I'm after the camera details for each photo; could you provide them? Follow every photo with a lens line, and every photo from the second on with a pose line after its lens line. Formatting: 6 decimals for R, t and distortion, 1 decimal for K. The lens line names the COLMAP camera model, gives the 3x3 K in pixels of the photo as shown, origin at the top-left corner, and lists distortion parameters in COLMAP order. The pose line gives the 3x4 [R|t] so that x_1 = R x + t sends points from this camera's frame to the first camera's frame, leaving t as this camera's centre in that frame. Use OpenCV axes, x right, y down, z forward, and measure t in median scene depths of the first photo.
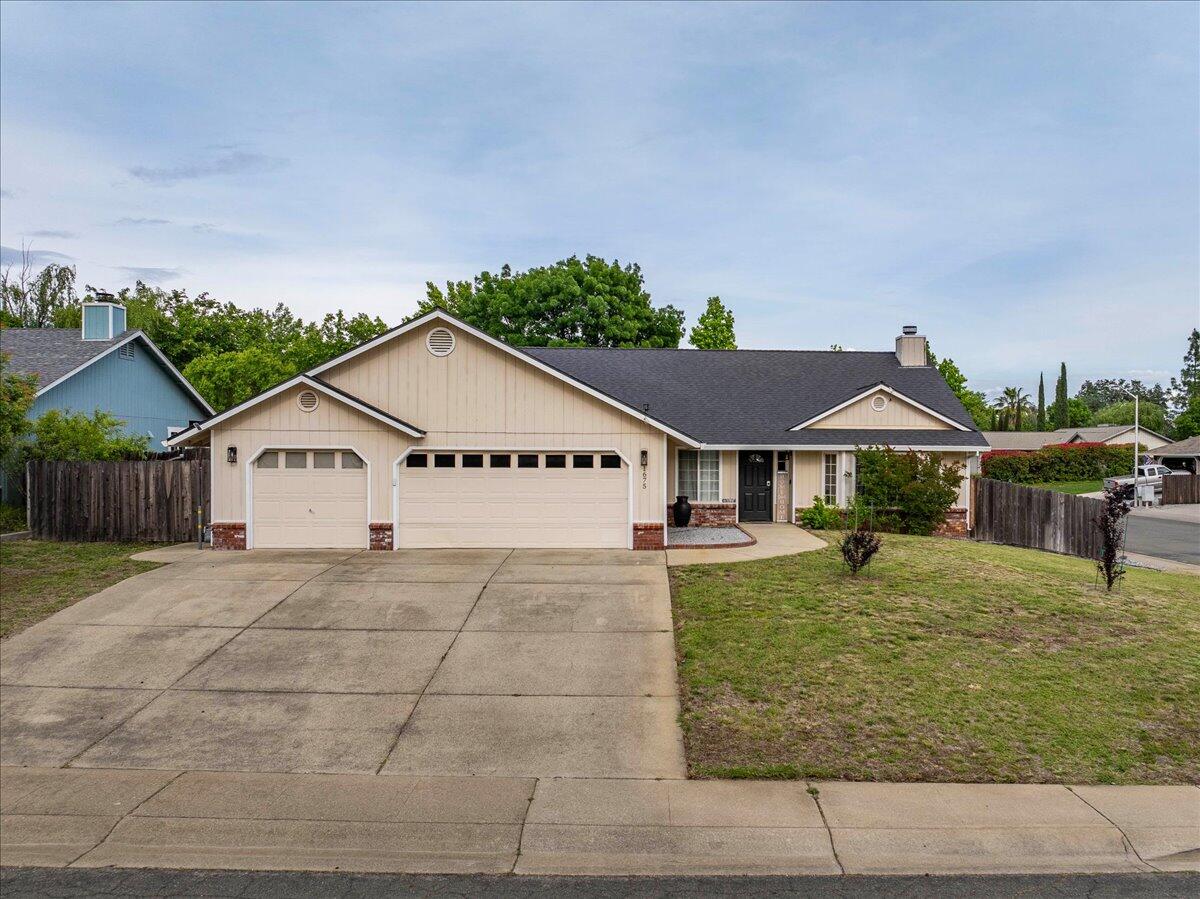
lens RADIAL K [[1011.8, 0, 715.4], [0, 1011.8, 467.9], [0, 0, 1]] dist [-0.041203, 0.006645]
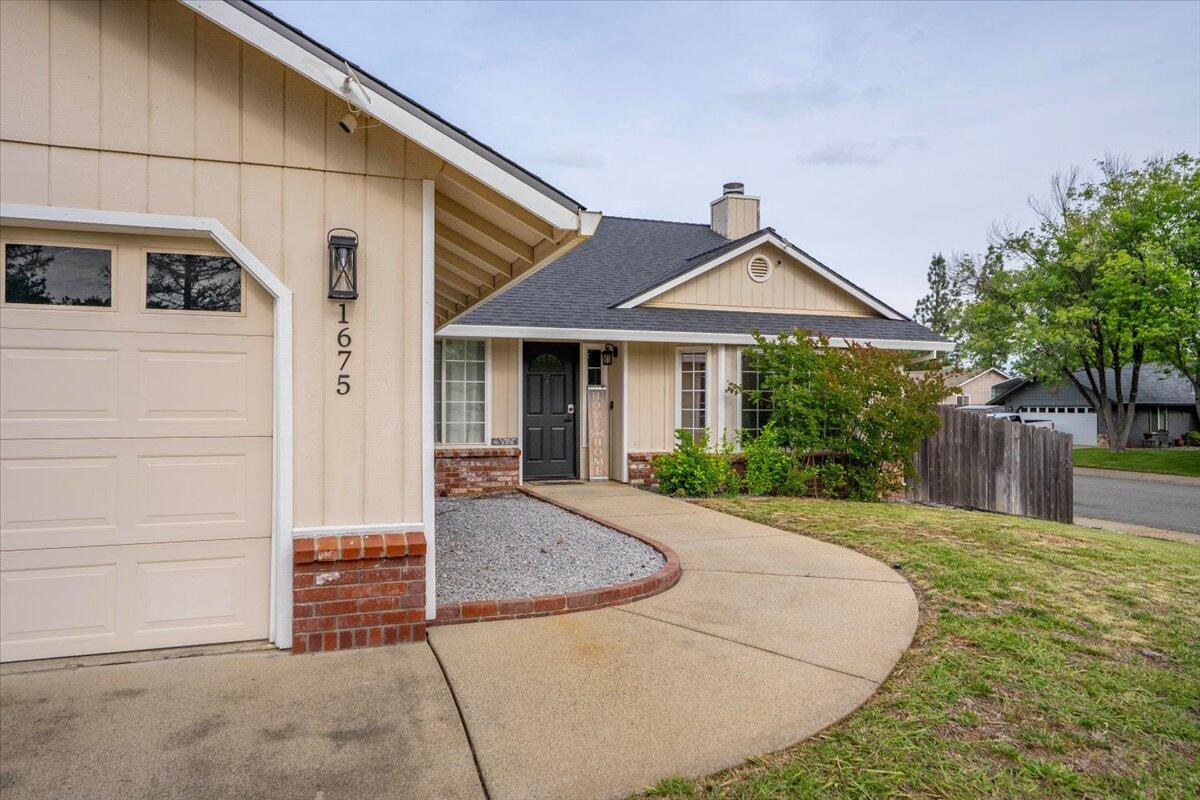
lens RADIAL K [[795.0, 0, 600.0], [0, 795.0, 400.0], [0, 0, 1]] dist [0.036764, -0.001709]
pose [[0.963769, -0.001272, 0.266734, -0.061544], [0.006782, 0.999782, -0.019738, 0.025967], [-0.266651, 0.020831, 0.963568, 0.792510]]
